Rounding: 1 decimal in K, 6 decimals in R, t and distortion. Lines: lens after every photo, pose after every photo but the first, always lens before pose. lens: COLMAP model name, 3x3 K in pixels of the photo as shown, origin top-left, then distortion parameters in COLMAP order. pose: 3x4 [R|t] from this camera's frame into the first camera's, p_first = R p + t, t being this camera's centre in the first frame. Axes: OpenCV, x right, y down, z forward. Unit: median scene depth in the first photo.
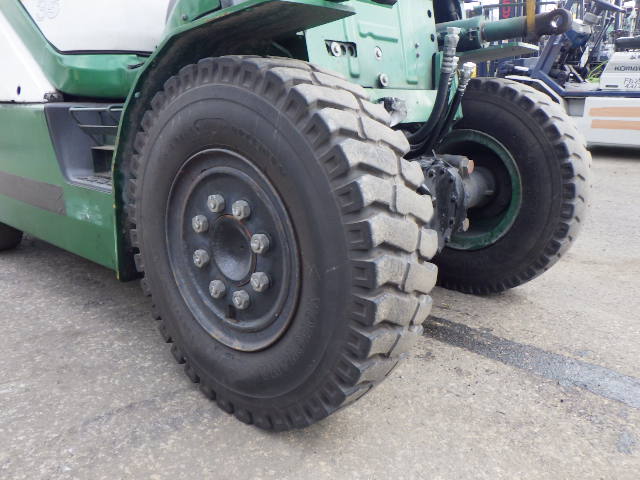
lens RADIAL K [[529.0, 0, 317.5], [0, 529.0, 240.3], [0, 0, 1]] dist [-0.000823, -0.007487]
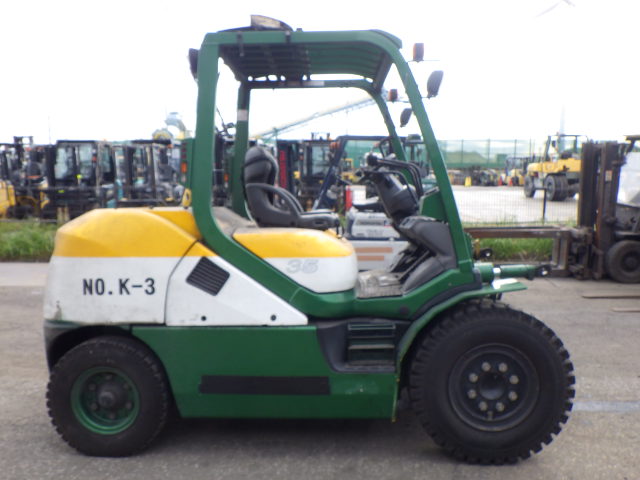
lens RADIAL K [[529.0, 0, 316.1], [0, 529.0, 239.0], [0, 0, 1]] dist [-0.000823, -0.007487]
pose [[0.767110, -0.059529, 0.638747, -1.949613], [0.176774, 0.976752, -0.121269, -0.412917], [-0.616679, 0.205941, 0.759800, -0.348035]]
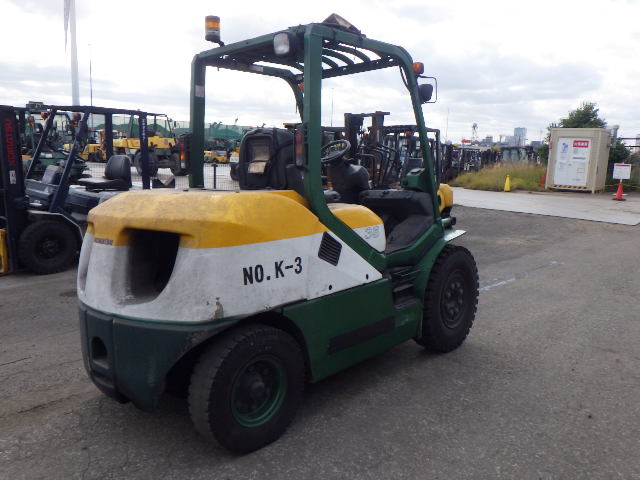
lens RADIAL K [[529.0, 0, 315.1], [0, 529.0, 239.4], [0, 0, 1]] dist [-0.000823, -0.007487]
pose [[0.014578, -0.140254, 0.990008, -3.219303], [0.273778, 0.952836, 0.130957, -0.952102], [-0.961682, 0.269133, 0.052289, 1.438775]]
